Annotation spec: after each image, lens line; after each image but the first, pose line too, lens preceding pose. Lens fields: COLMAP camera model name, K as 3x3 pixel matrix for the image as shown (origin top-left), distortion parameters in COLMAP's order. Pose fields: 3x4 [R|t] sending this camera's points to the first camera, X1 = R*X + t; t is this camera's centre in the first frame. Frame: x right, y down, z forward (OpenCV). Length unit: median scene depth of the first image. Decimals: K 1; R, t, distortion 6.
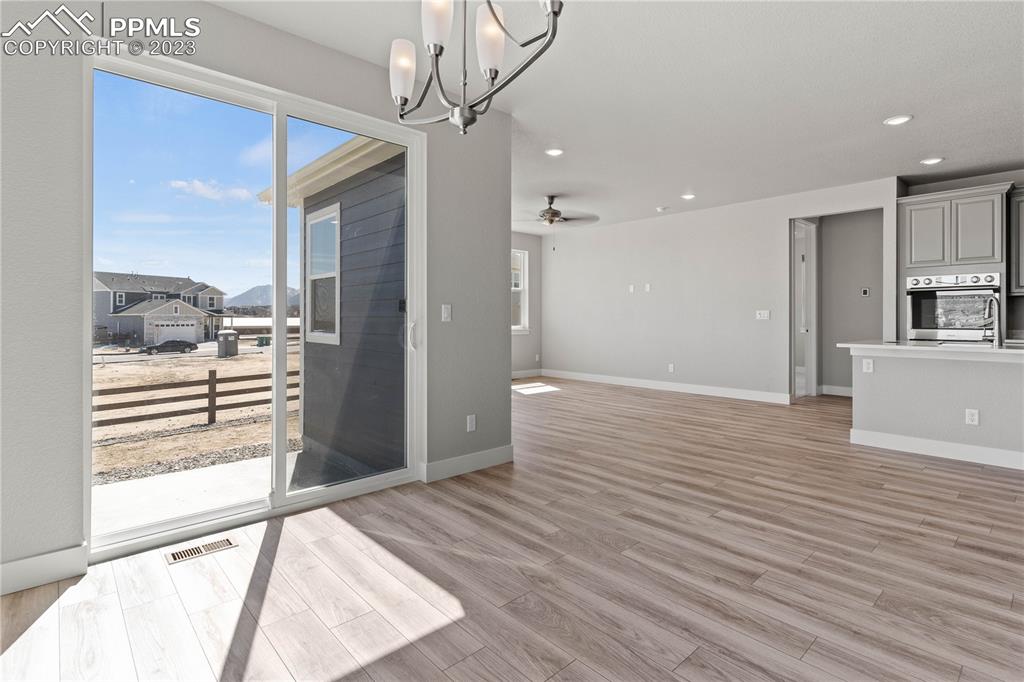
lens RADIAL K [[507.7, 0, 513.0], [0, 507.7, 324.7], [0, 0, 1]] dist [-0.001683, -0.000539]
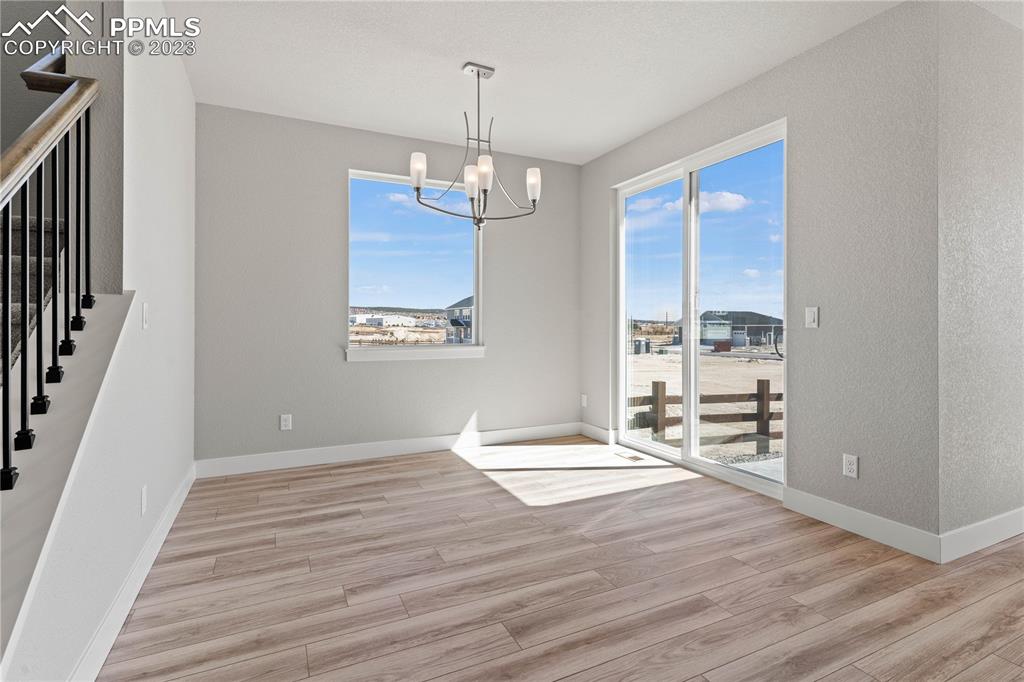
lens RADIAL K [[507.7, 0, 513.0], [0, 507.7, 324.7], [0, 0, 1]] dist [-0.001683, -0.000539]
pose [[-0.302492, 0.002968, -0.953147, 1.166407], [-0.012664, 0.999894, 0.007133, -0.015188], [0.953068, 0.014228, -0.302422, 1.139682]]
